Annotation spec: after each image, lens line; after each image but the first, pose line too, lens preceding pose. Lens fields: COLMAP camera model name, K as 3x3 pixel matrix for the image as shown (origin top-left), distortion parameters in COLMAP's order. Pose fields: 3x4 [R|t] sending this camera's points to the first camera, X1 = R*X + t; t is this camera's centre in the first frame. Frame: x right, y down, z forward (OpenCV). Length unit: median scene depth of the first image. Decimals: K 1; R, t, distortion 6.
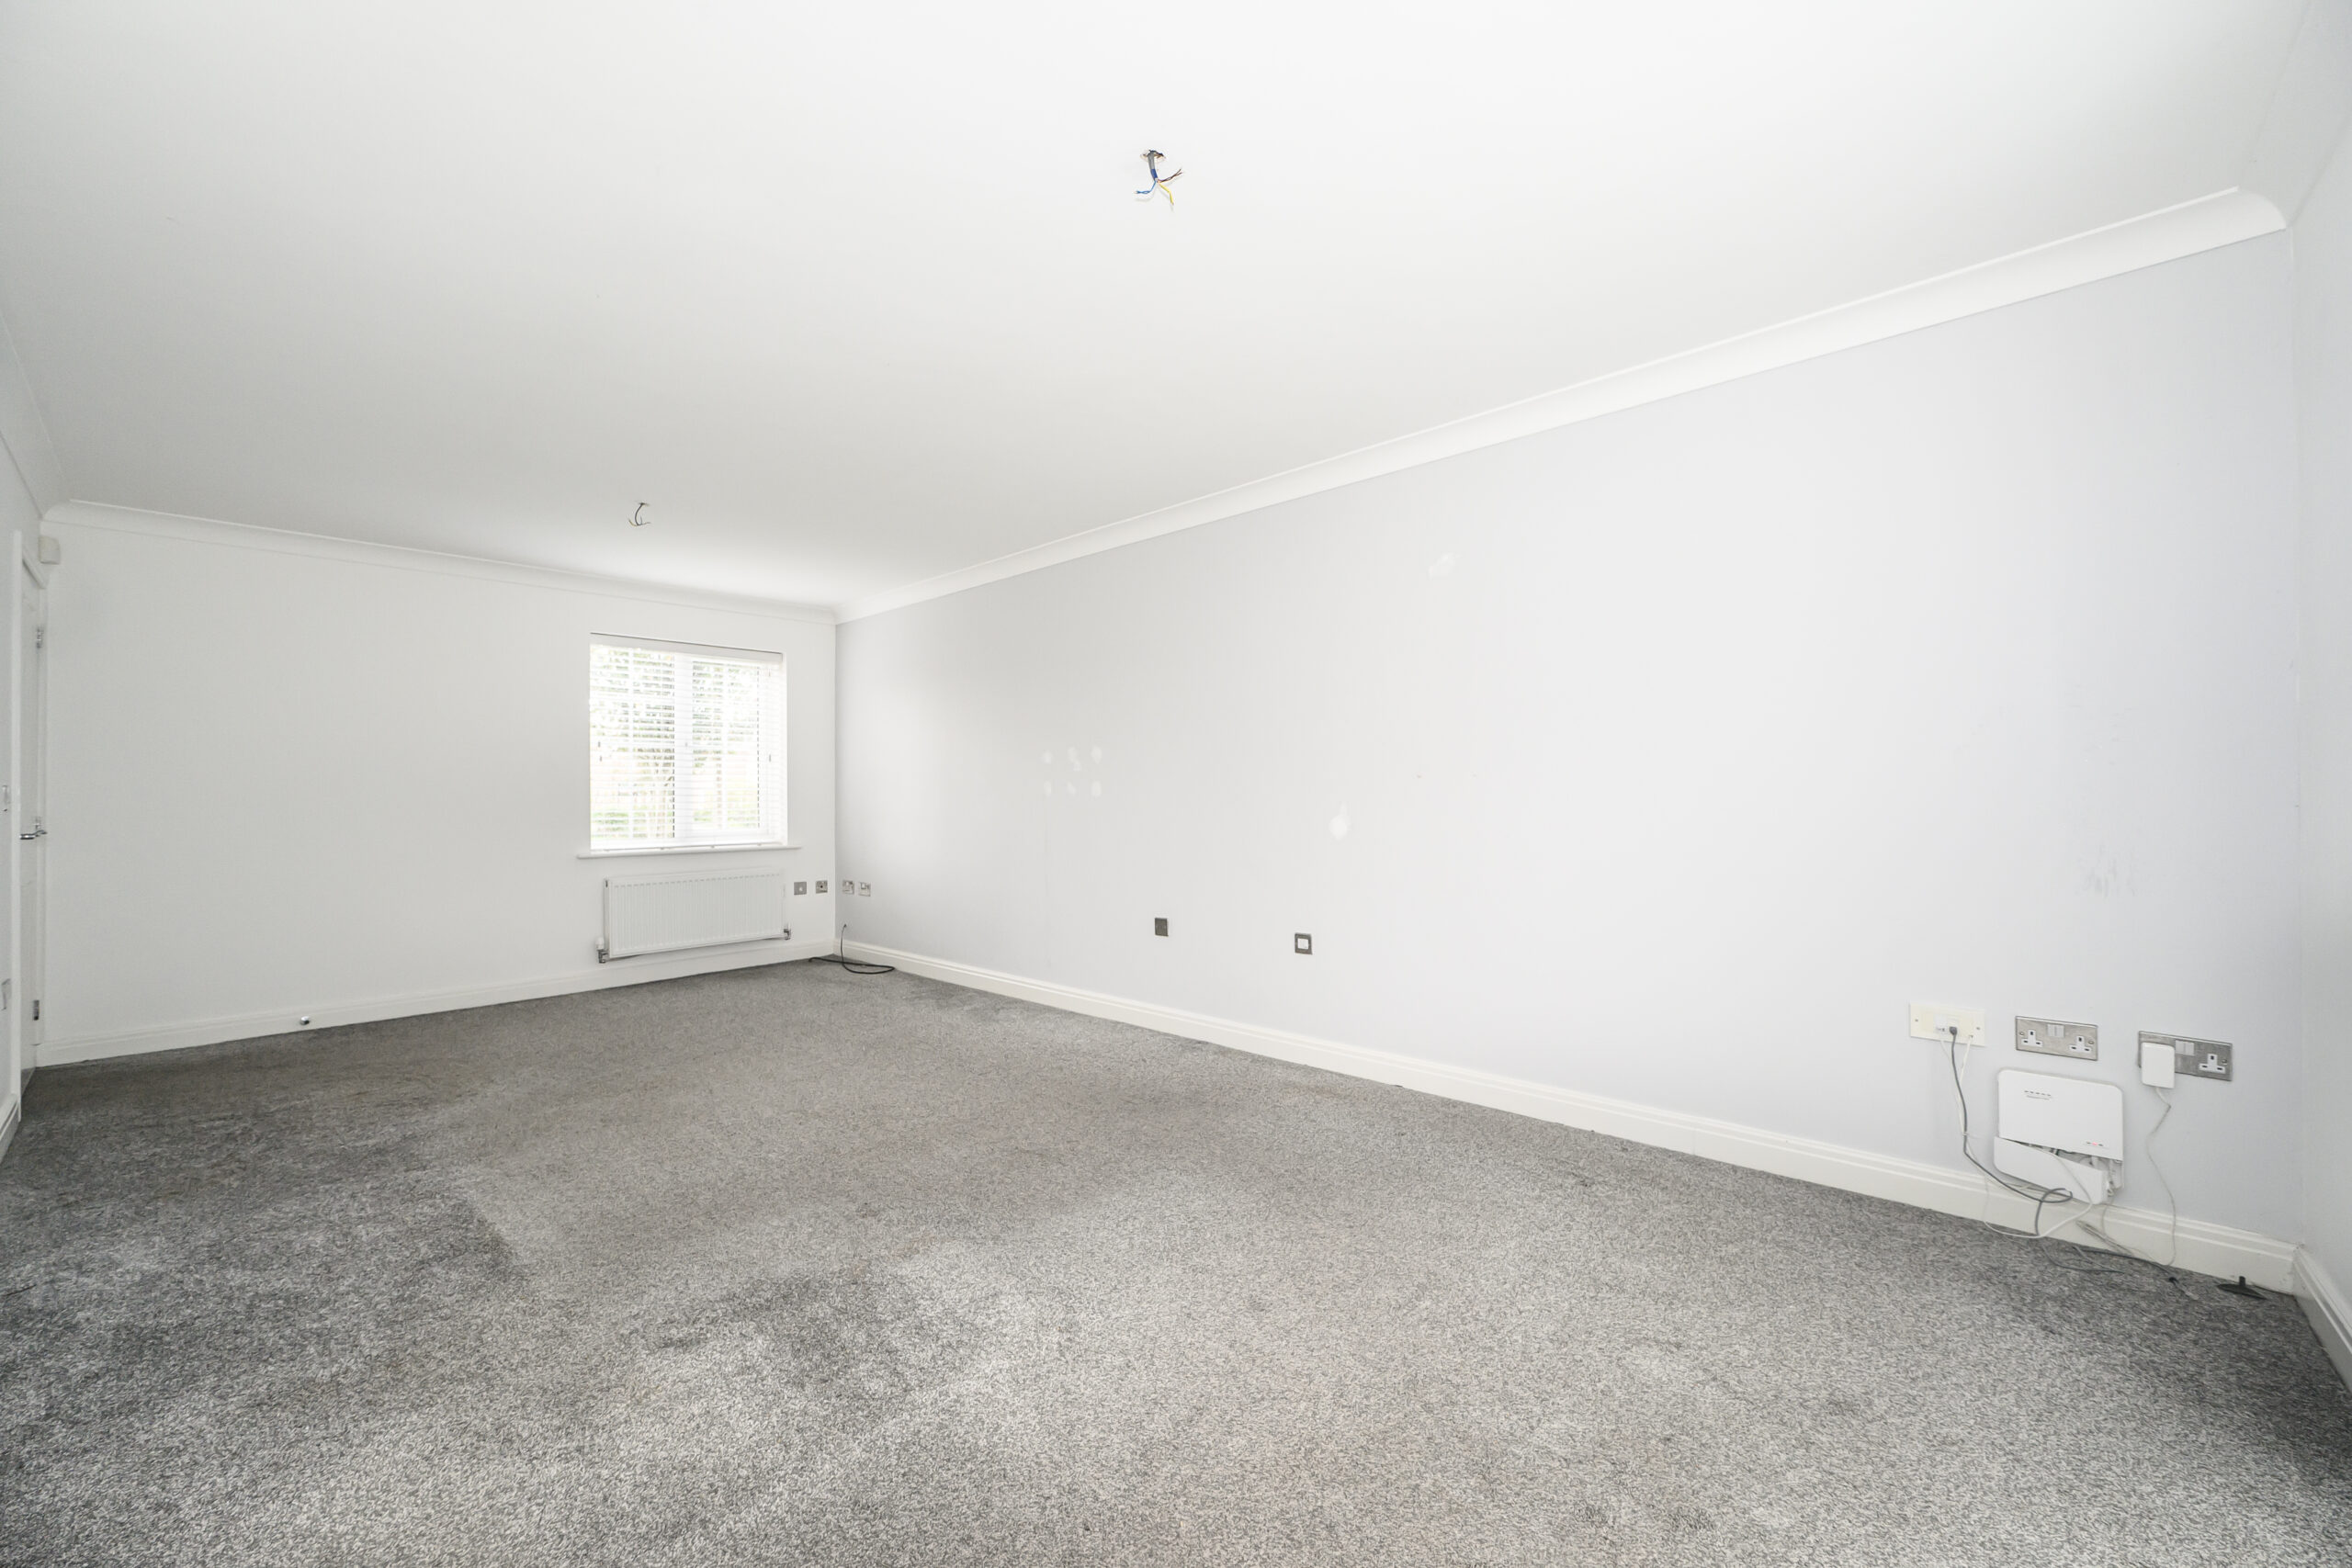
lens RADIAL K [[920.0, 0, 1173.7], [0, 920.0, 788.3], [0, 0, 1]] dist [0.001000, 0.000176]
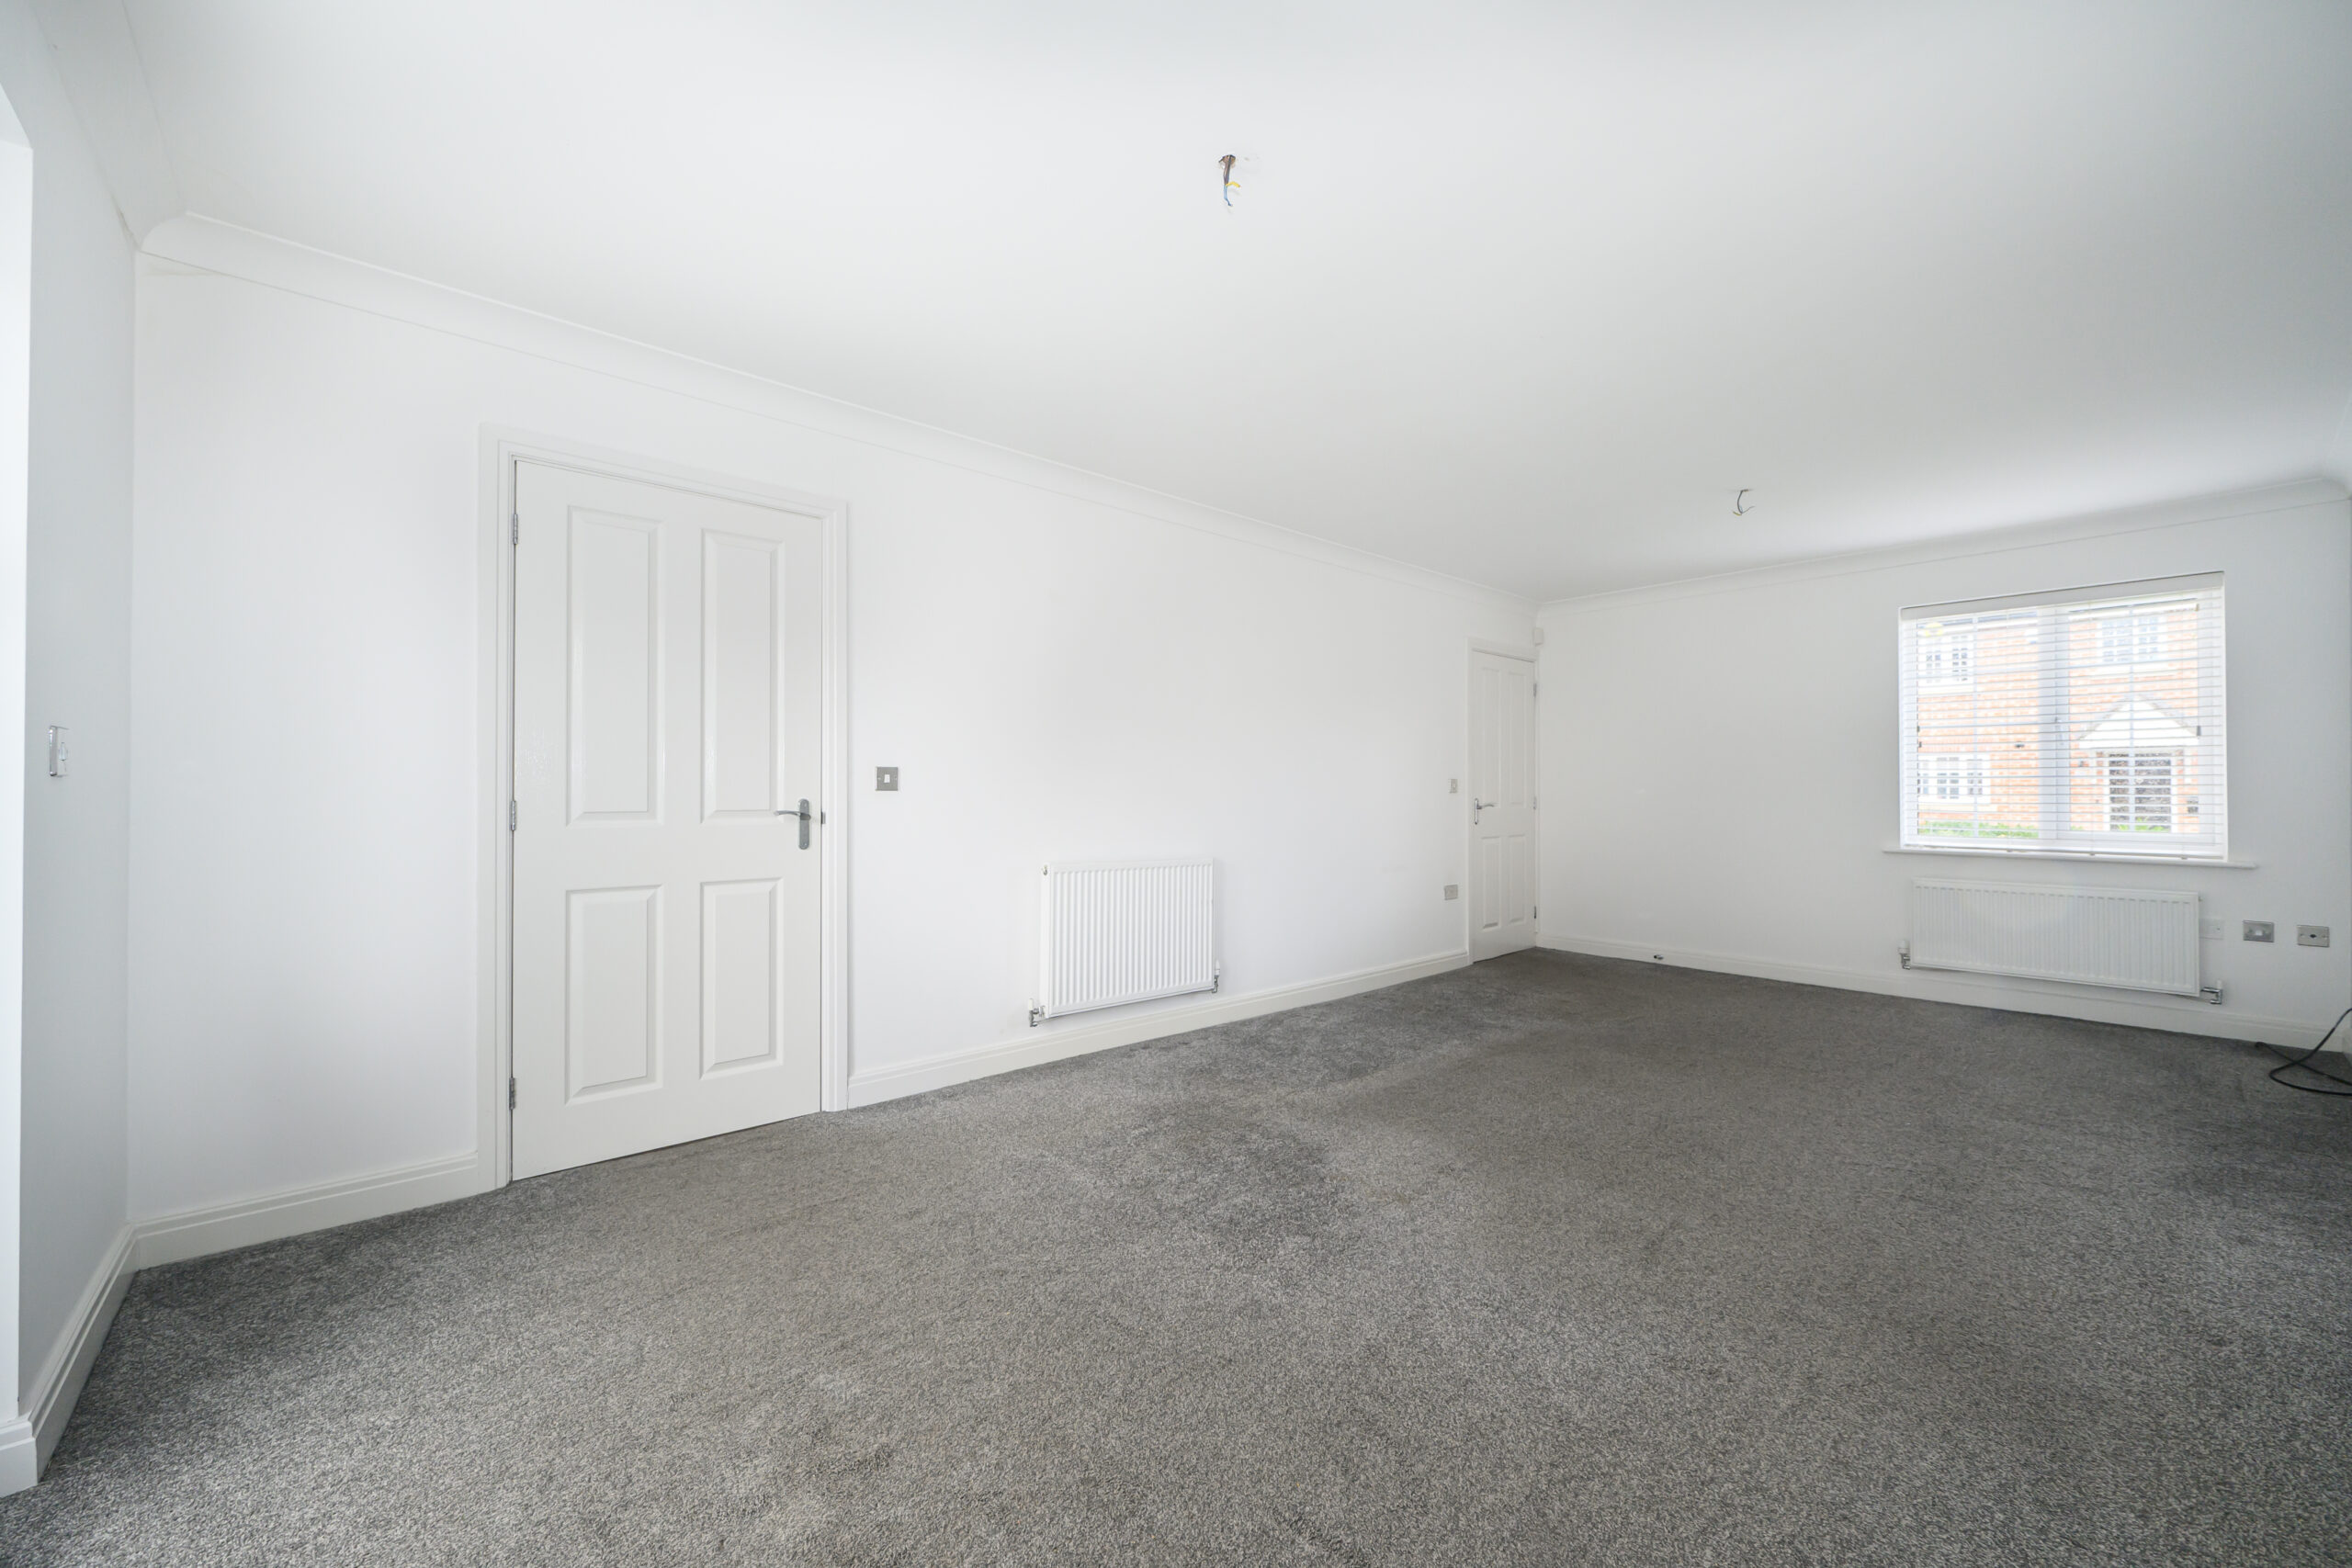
lens RADIAL K [[920.0, 0, 1173.7], [0, 920.0, 788.3], [0, 0, 1]] dist [0.001000, 0.000176]
pose [[-0.102956, 0.007109, -0.994661, 0.360188], [0.004534, 0.999967, 0.006678, 0.001396], [0.994676, -0.003822, -0.102985, 0.372351]]
